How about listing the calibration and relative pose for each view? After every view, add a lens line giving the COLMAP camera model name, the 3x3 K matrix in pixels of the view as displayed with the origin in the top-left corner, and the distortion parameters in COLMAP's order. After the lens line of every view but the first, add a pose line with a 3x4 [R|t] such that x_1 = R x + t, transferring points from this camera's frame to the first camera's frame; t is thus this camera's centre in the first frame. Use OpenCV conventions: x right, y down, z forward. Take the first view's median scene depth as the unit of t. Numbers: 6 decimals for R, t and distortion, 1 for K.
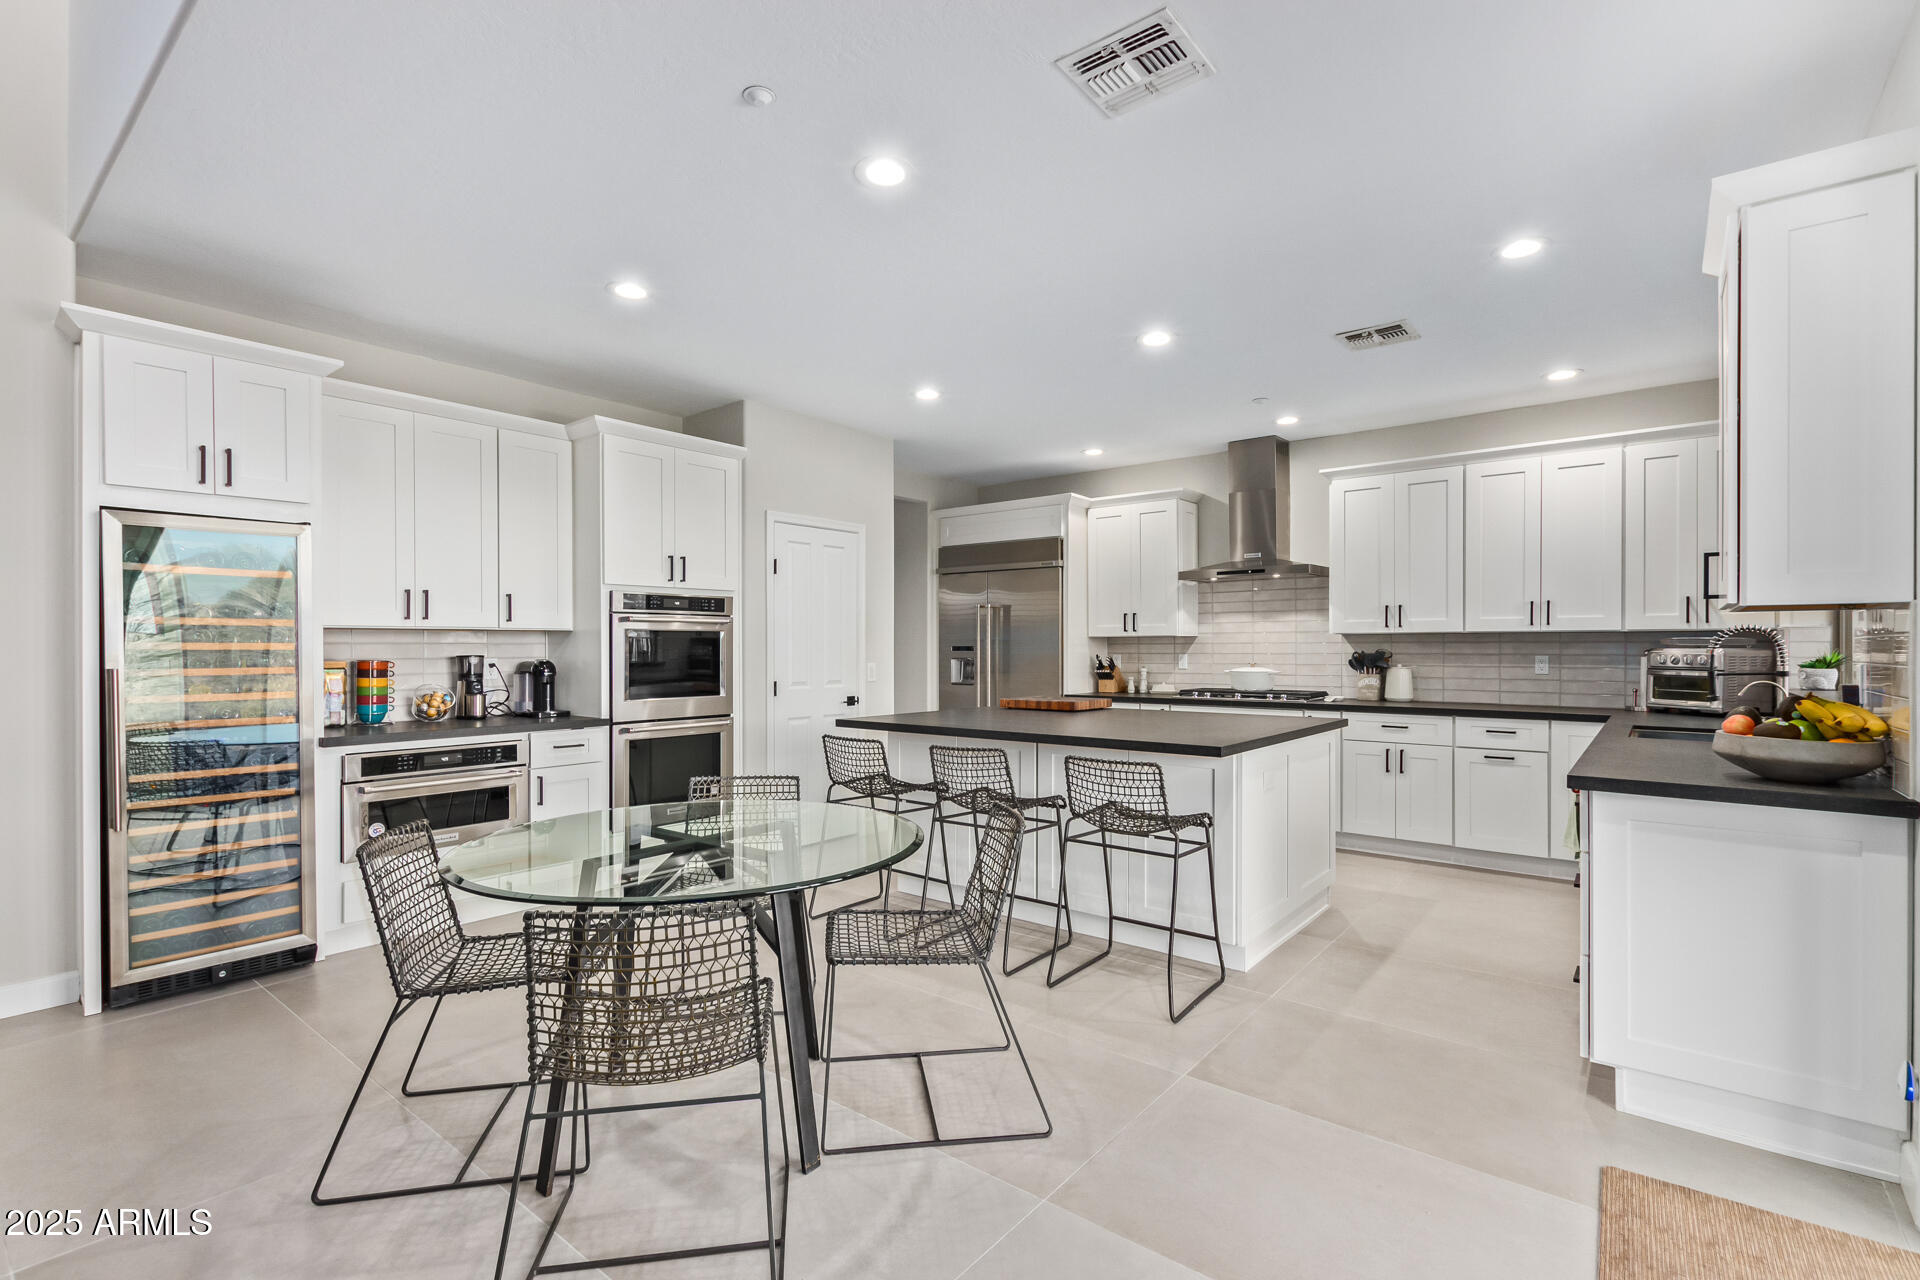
lens RADIAL K [[874.9, 0, 955.4], [0, 874.9, 648.5], [0, 0, 1]] dist [0.004453, -0.000939]
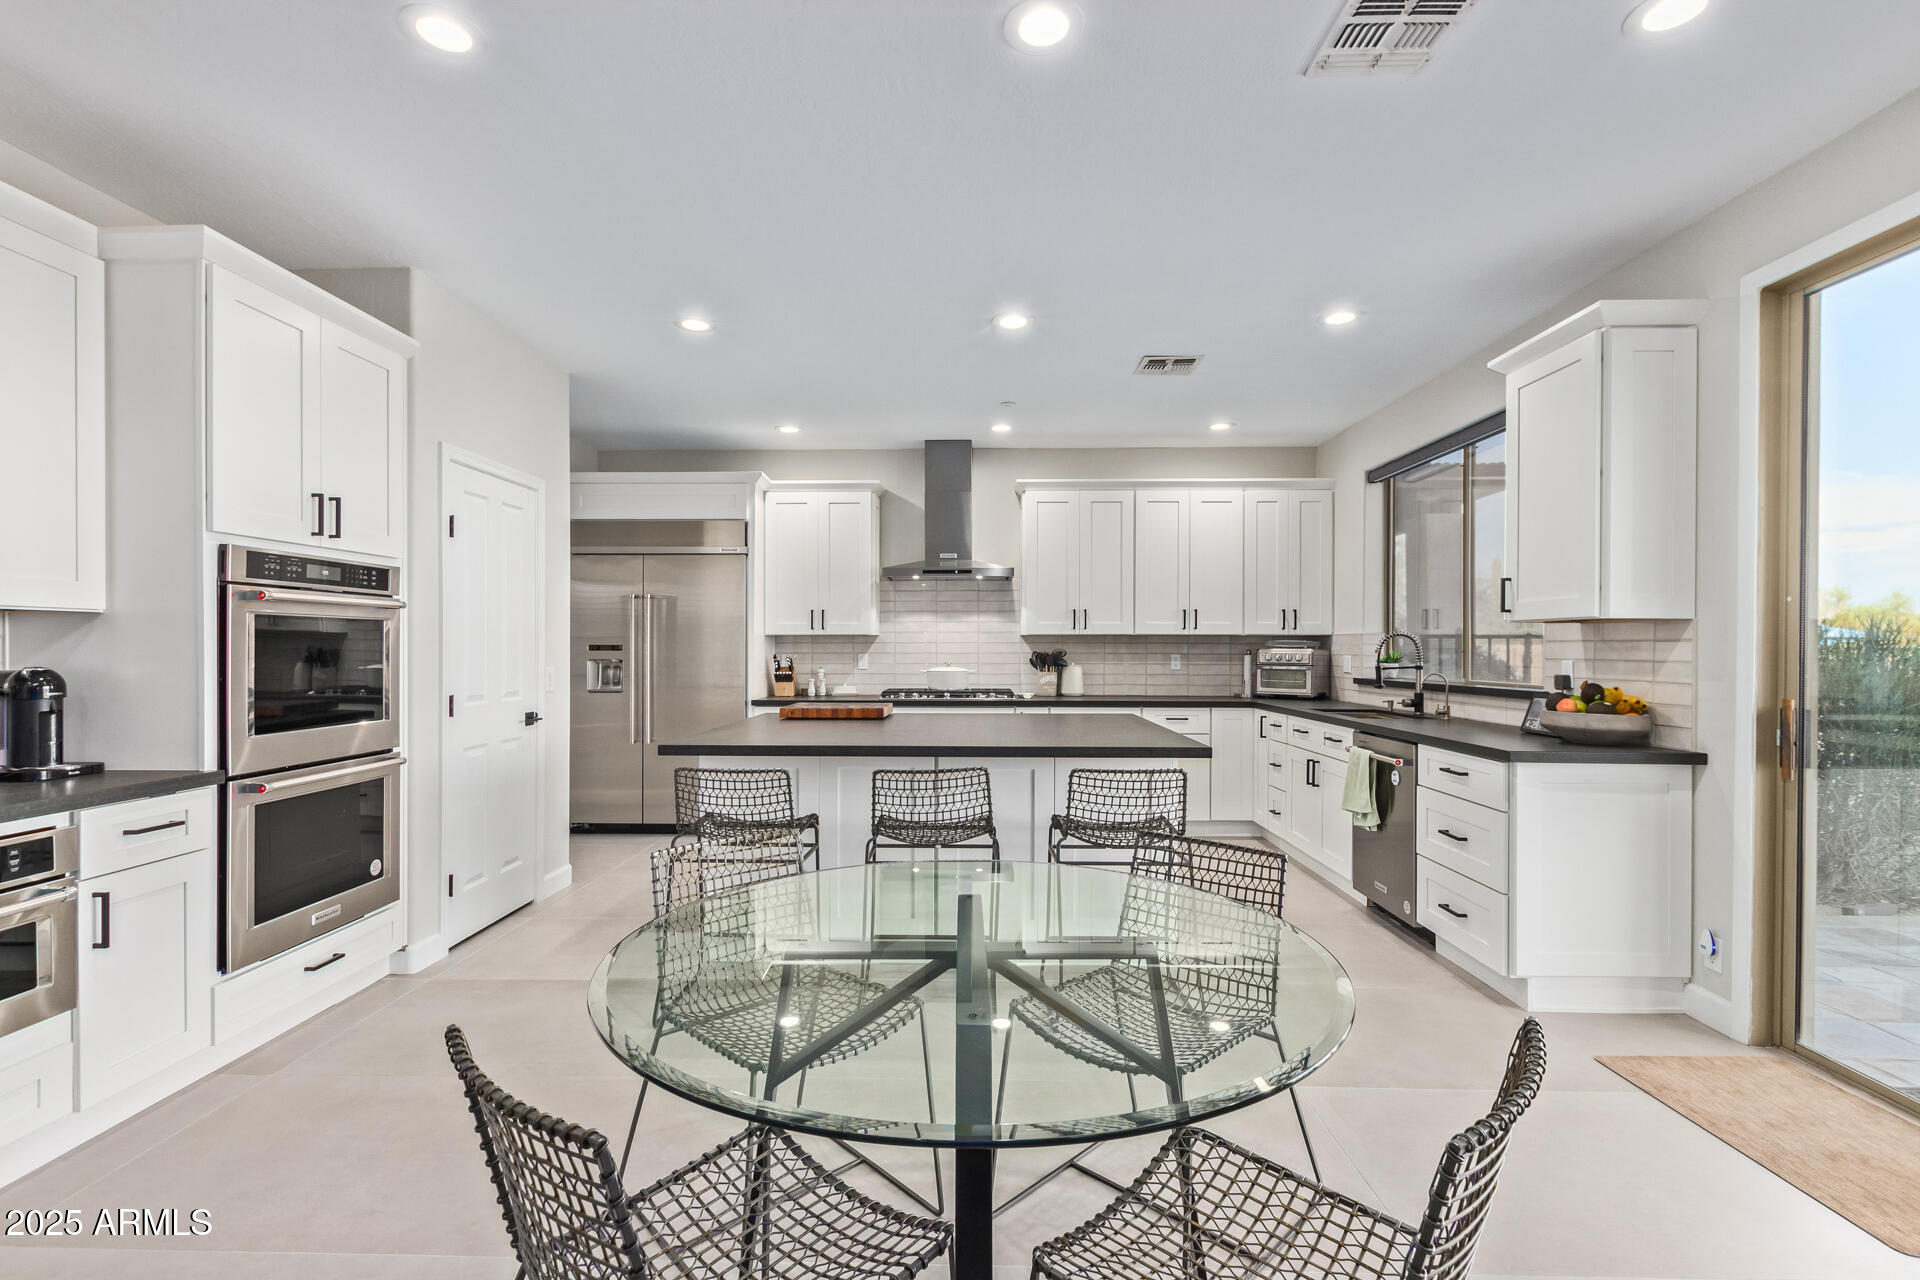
lens RADIAL K [[874.9, 0, 955.4], [0, 874.9, 648.5], [0, 0, 1]] dist [0.004453, -0.000939]
pose [[0.794582, 0.001837, 0.607154, -0.308417], [-0.002390, 0.999997, 0.000102, 0.000182], [-0.607153, -0.001532, 0.794584, 0.223136]]
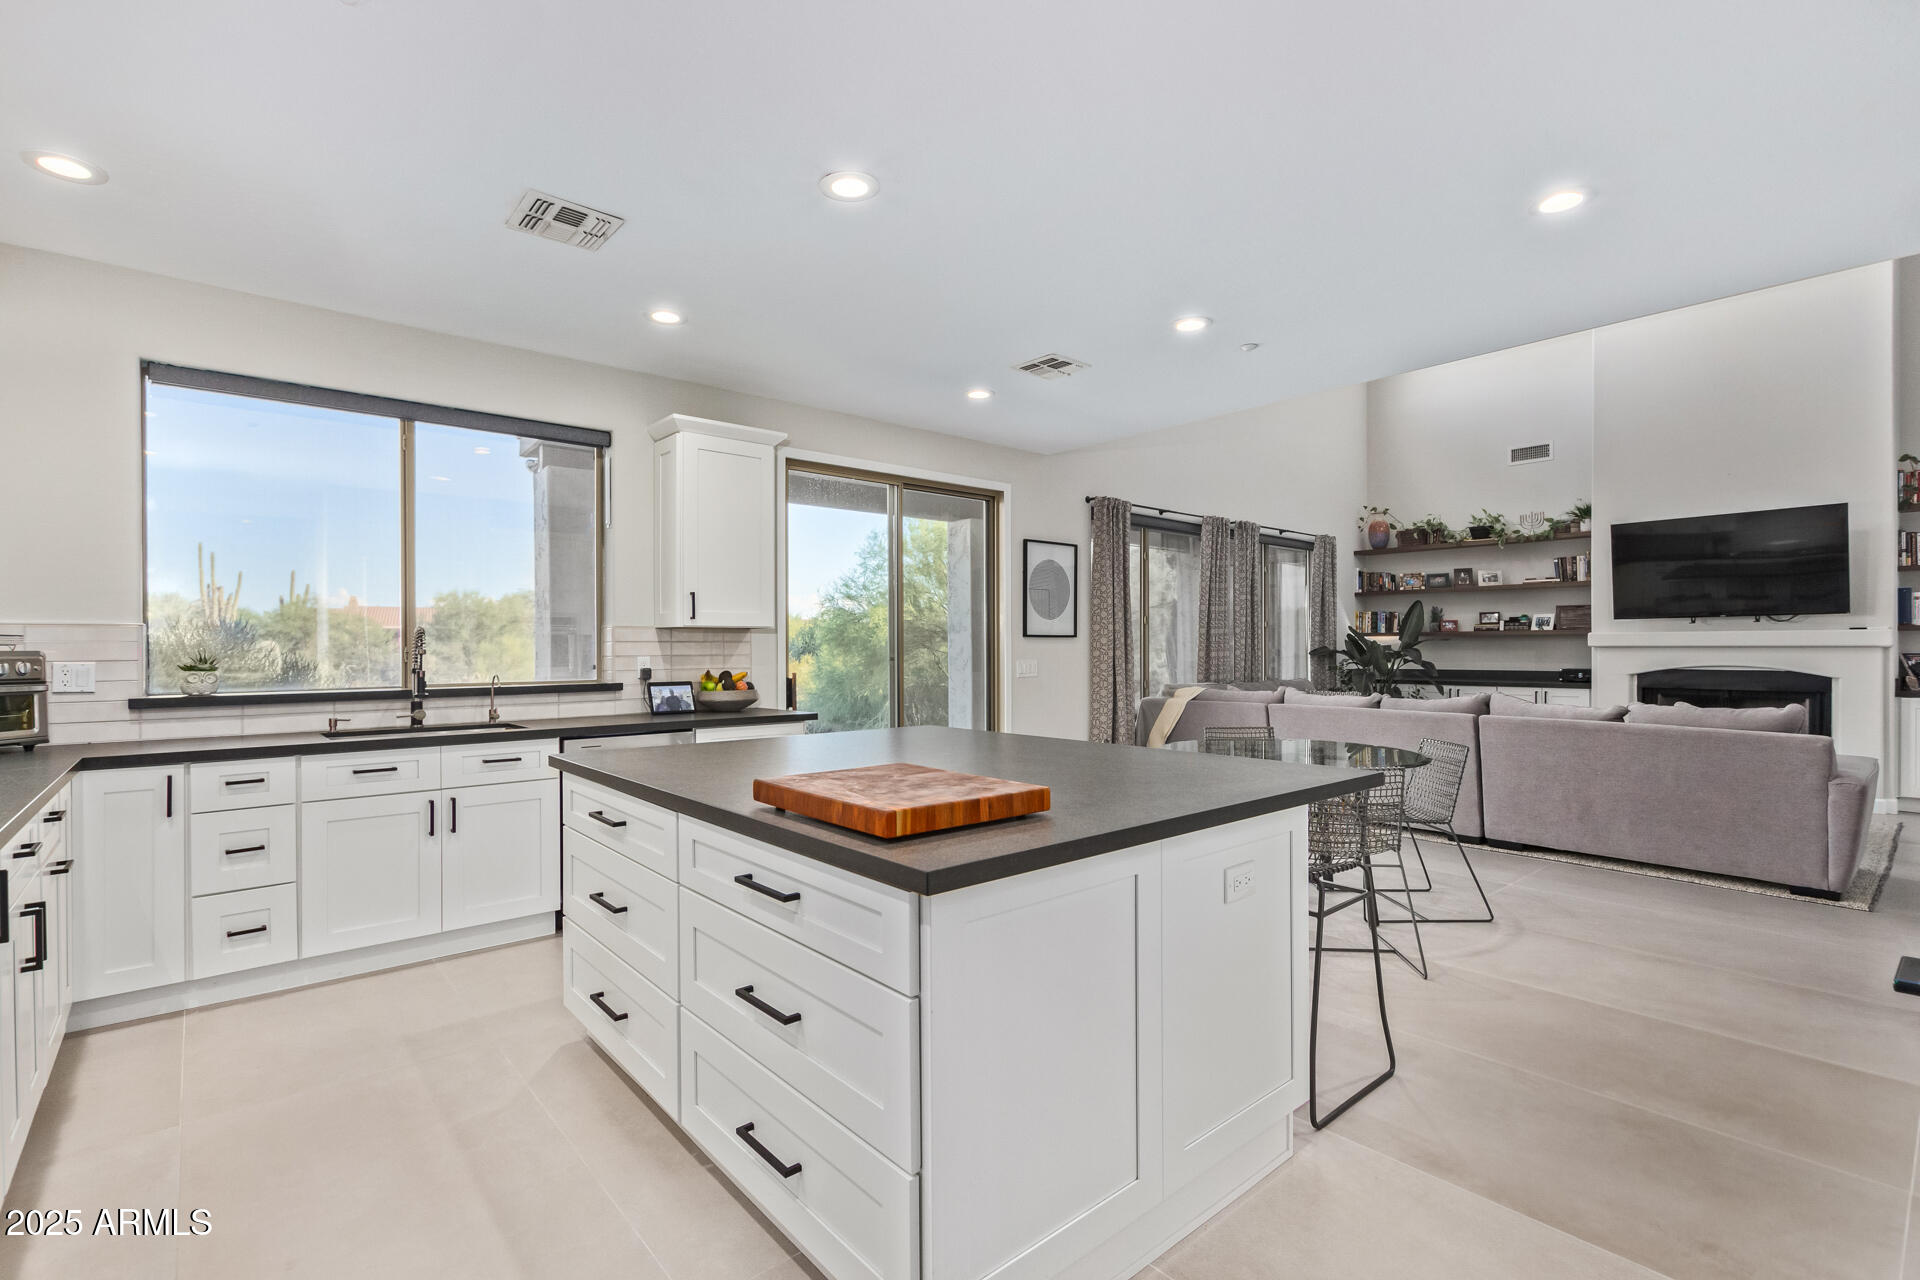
lens RADIAL K [[874.9, 0, 955.4], [0, 874.9, 648.5], [0, 0, 1]] dist [0.004453, -0.000939]
pose [[-0.983977, 0.005258, 0.178217, 0.025376], [0.005519, 0.999984, 0.000969, 0.000968], [-0.178210, 0.001937, -0.983991, 1.291932]]
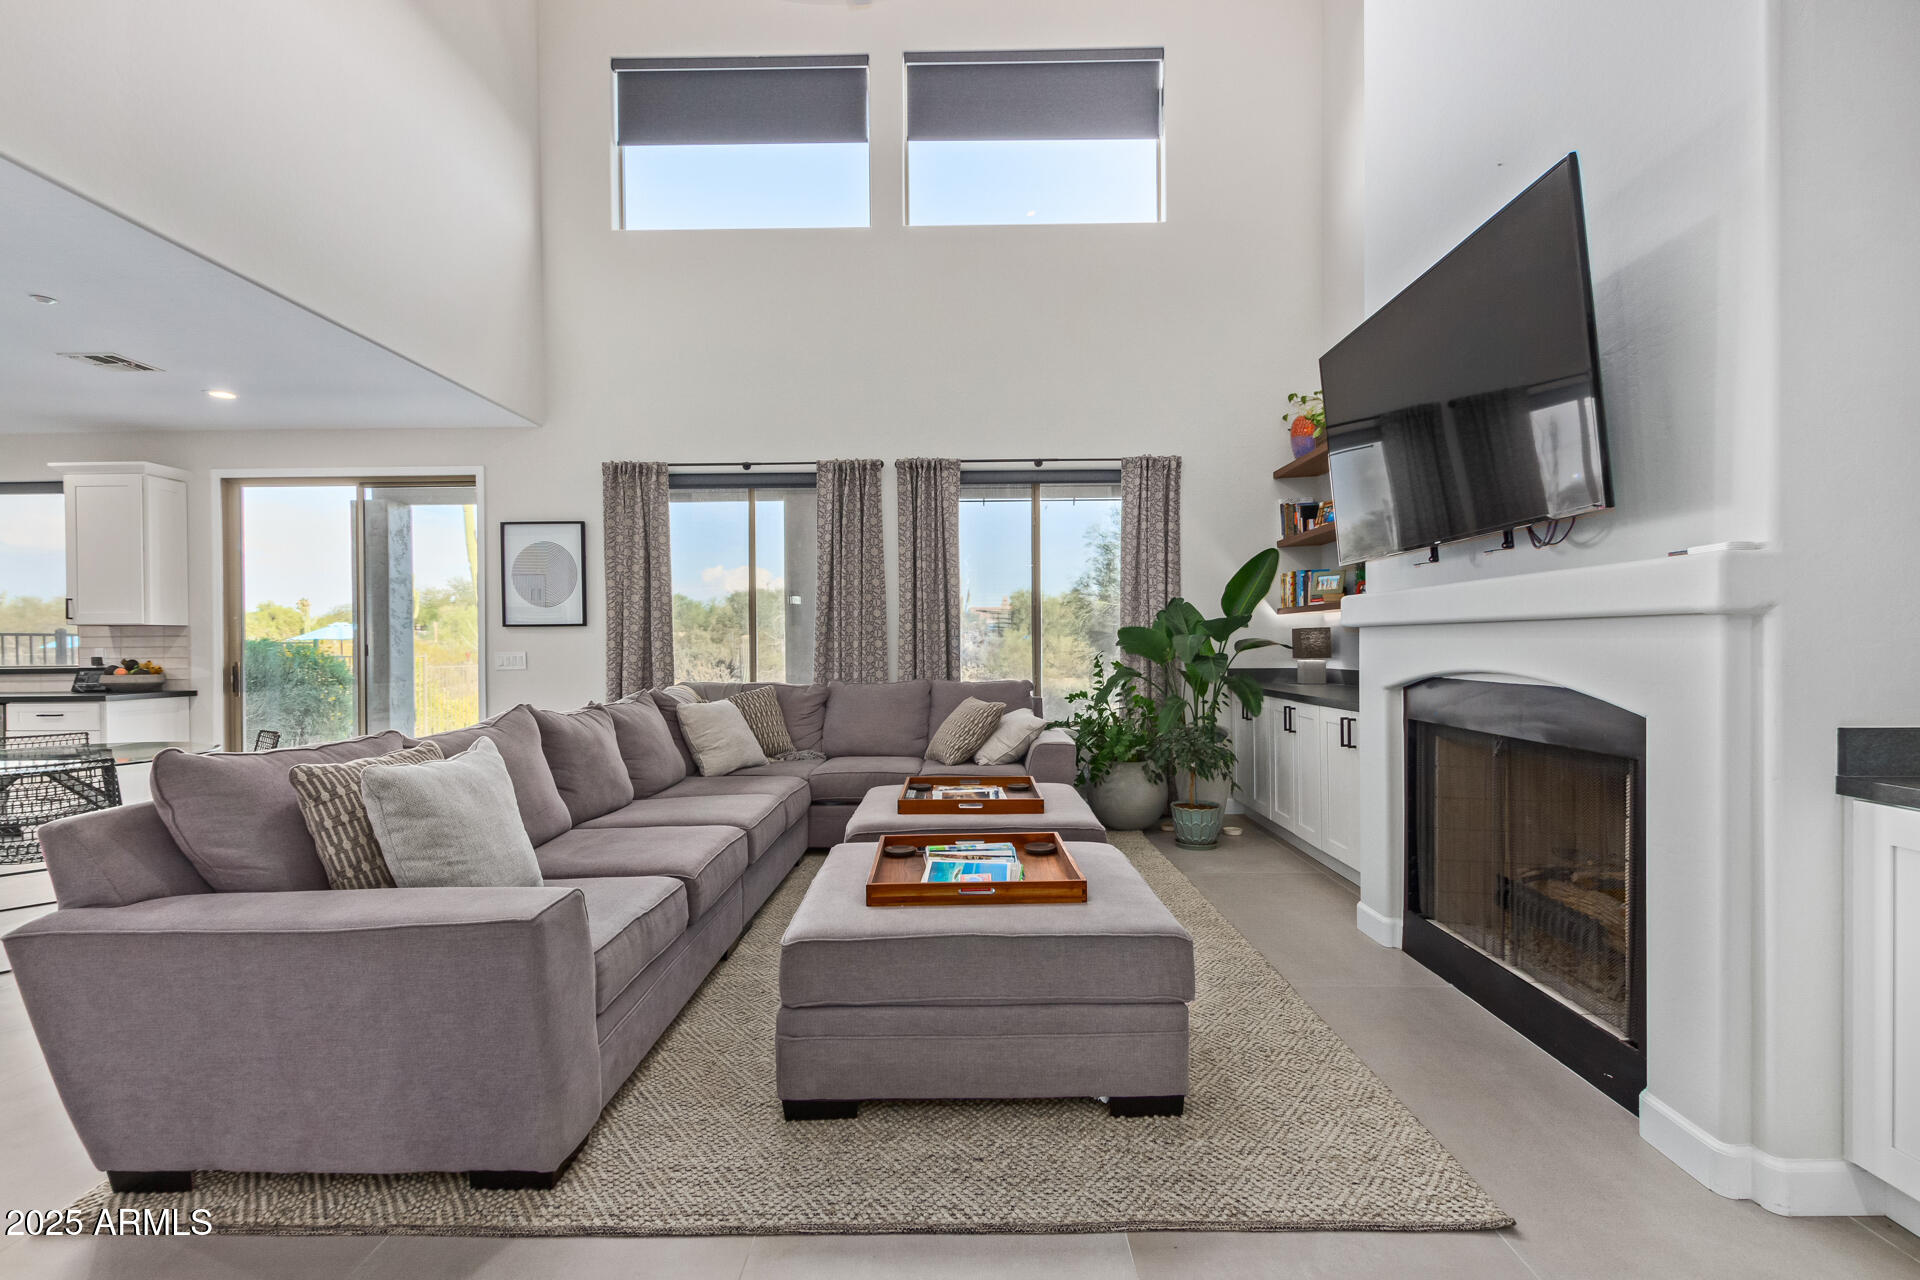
lens RADIAL K [[874.9, 0, 955.4], [0, 874.9, 648.5], [0, 0, 1]] dist [0.004453, -0.000939]
pose [[-0.612685, 0.000439, 0.790327, -1.132932], [0.010736, 0.999912, 0.007767, 0.012159], [-0.790255, 0.013244, -0.612636, 0.293699]]
